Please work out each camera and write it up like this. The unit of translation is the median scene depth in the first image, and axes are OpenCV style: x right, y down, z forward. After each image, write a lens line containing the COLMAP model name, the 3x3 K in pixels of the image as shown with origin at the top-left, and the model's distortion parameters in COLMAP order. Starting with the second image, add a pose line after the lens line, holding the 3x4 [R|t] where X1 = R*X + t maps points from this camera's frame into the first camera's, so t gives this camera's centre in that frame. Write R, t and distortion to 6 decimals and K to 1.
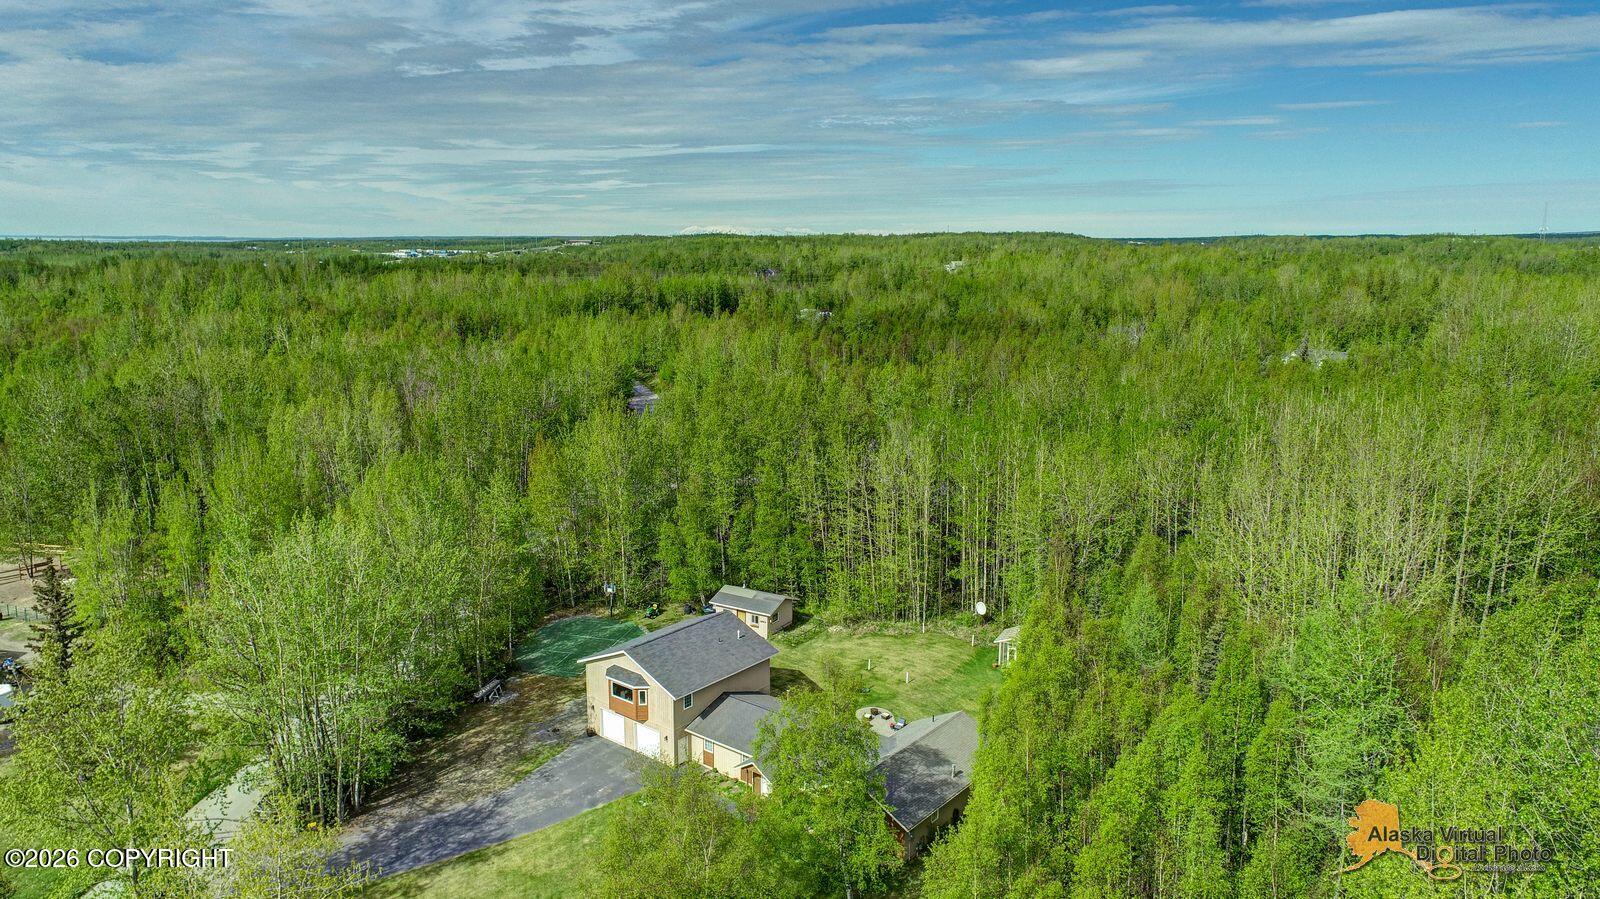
lens RADIAL K [[1077.3, 0, 799.0], [0, 1077.3, 450.0], [0, 0, 1]] dist [-0.004964, 0.007950]
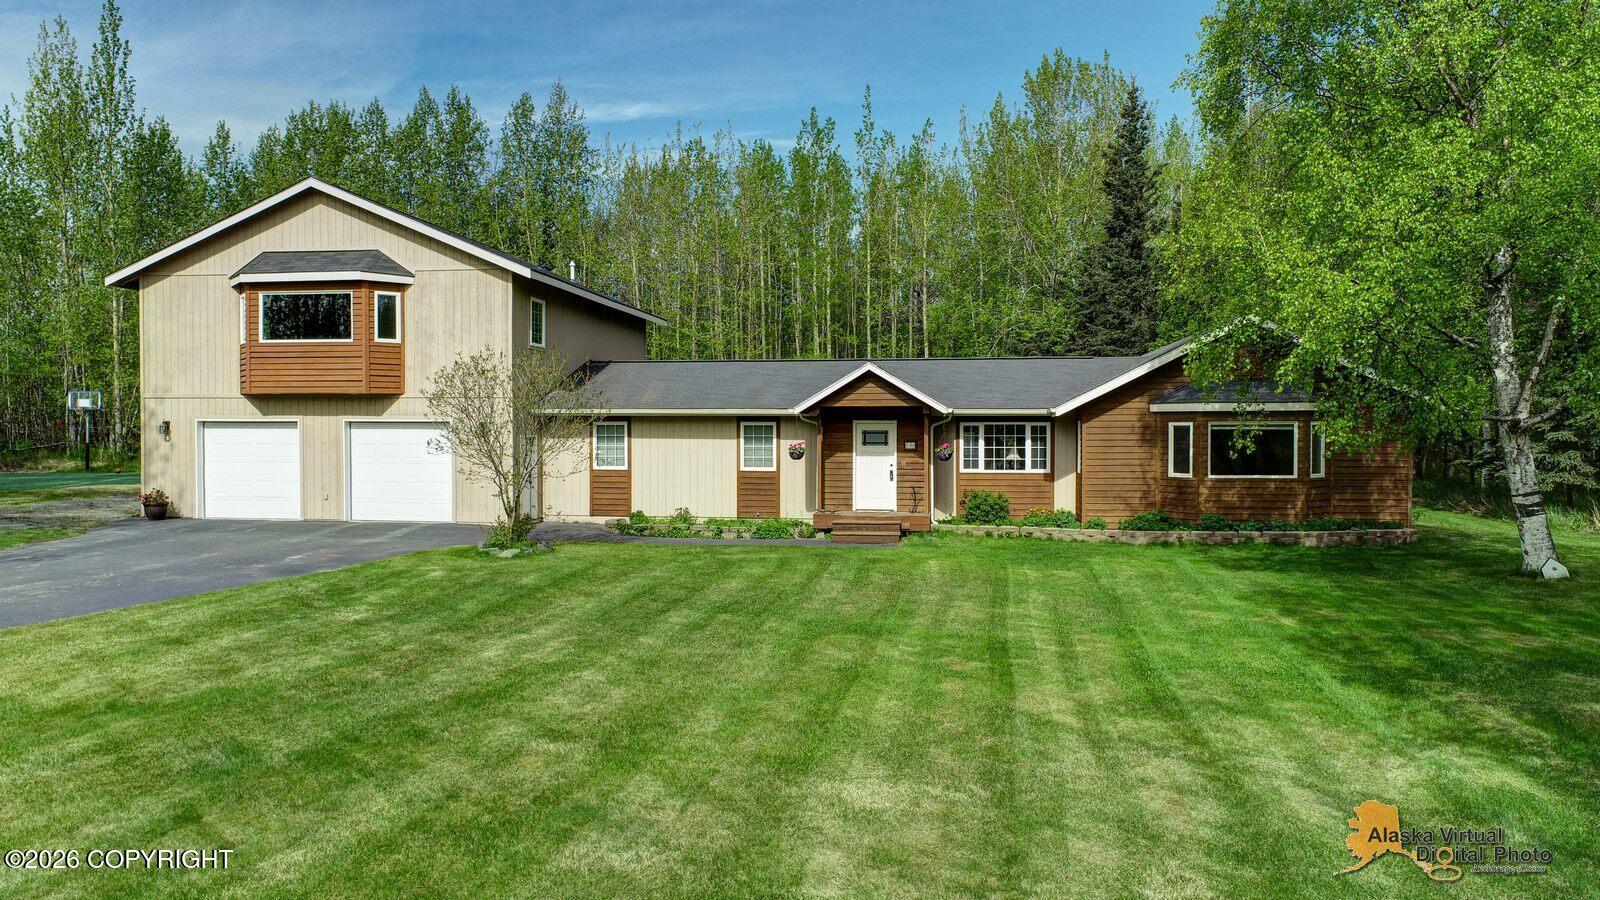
lens RADIAL K [[1077.3, 0, 799.0], [0, 1077.3, 448.8], [0, 0, 1]] dist [-0.004964, 0.007950]
pose [[0.863322, -0.015389, 0.504419, -0.150387], [0.107166, 0.982328, -0.153447, 0.246115], [-0.493144, 0.186531, 0.849715, 0.510228]]
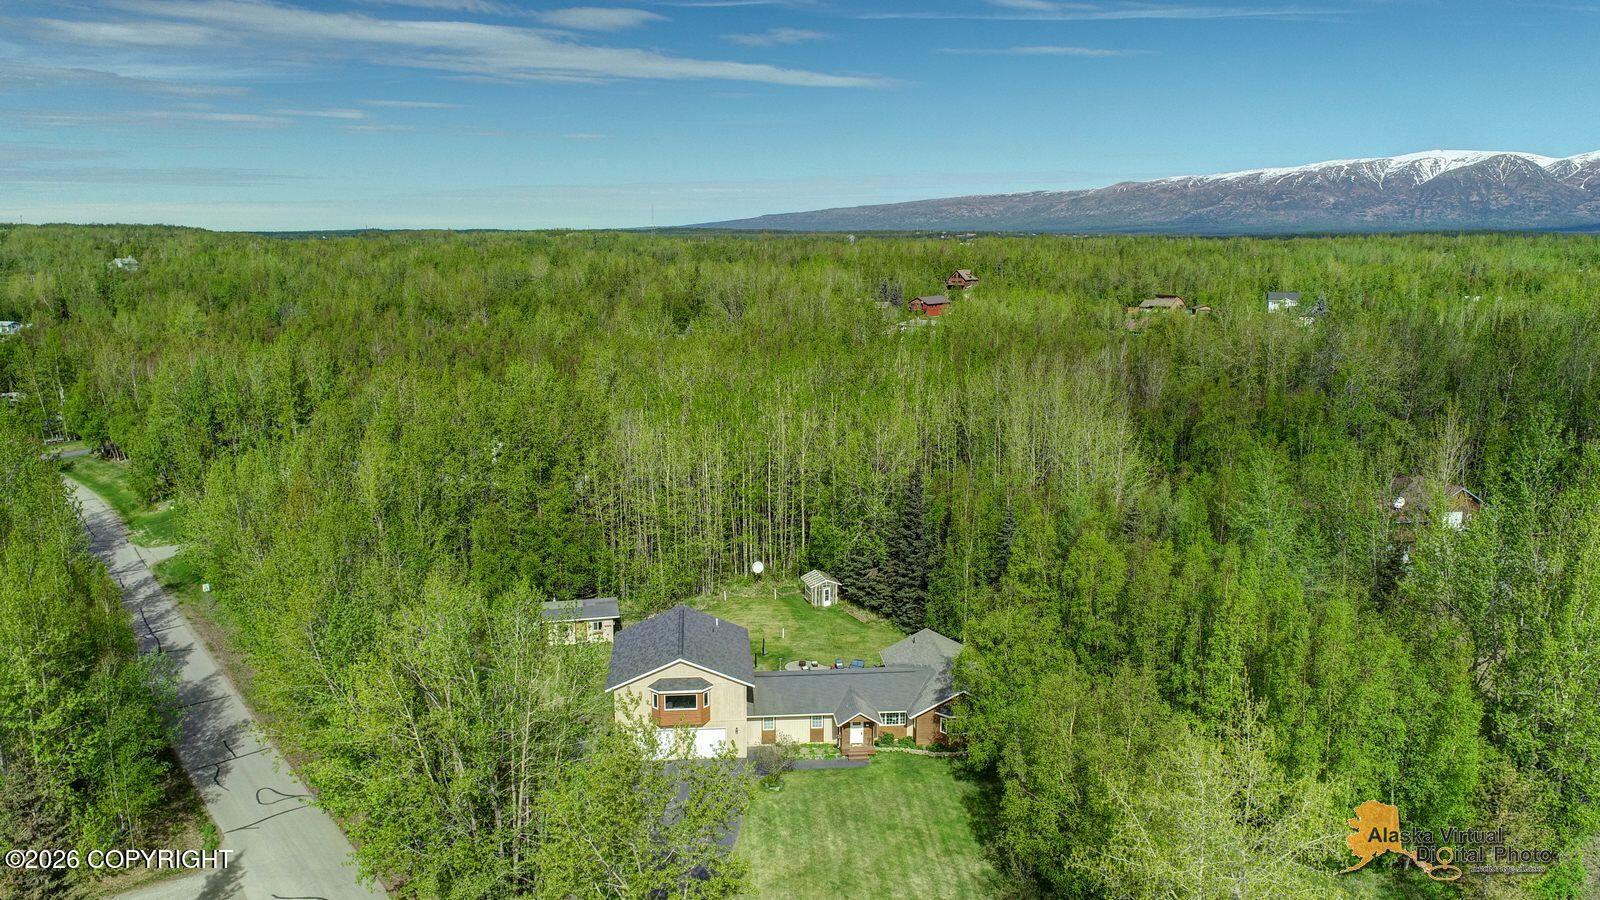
lens RADIAL K [[1077.3, 0, 806.7], [0, 1077.3, 454.4], [0, 0, 1]] dist [-0.004964, 0.007950]
pose [[0.709170, -0.139631, 0.691073, -0.546075], [0.133127, 0.989080, 0.063230, -0.030985], [-0.692355, 0.047160, 0.720014, 0.163602]]
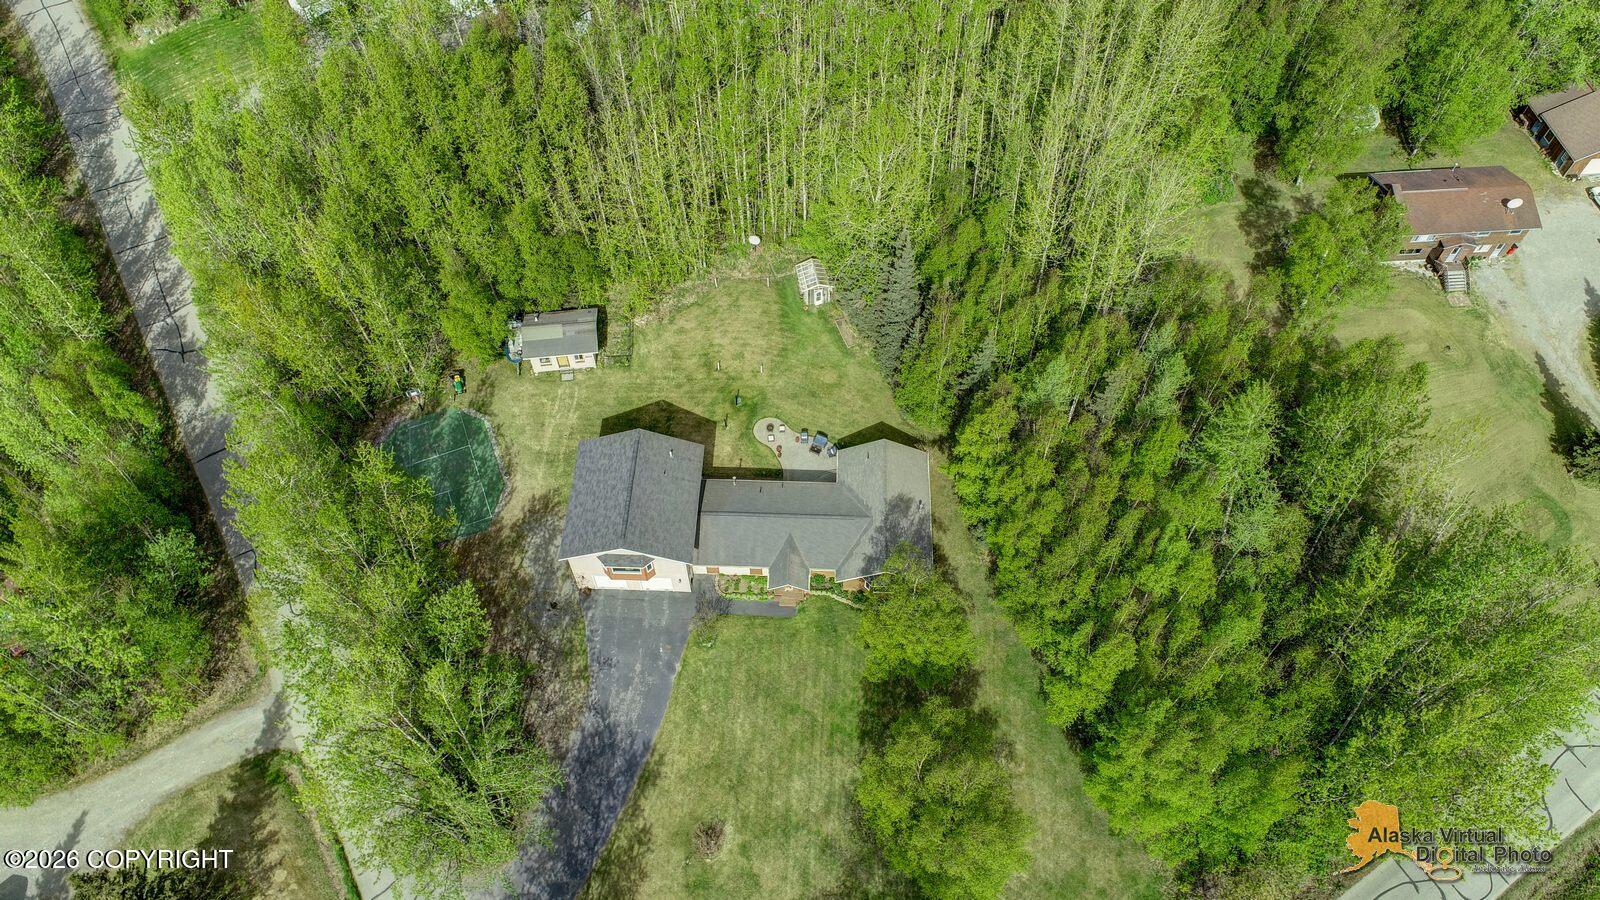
lens RADIAL K [[1077.3, 0, 801.2], [0, 1077.3, 451.9], [0, 0, 1]] dist [-0.004964, 0.007950]
pose [[0.799276, -0.499404, 0.334295, -0.248296], [0.108806, 0.667327, 0.736774, -0.482850], [-0.591032, -0.552512, 0.587717, 0.245528]]
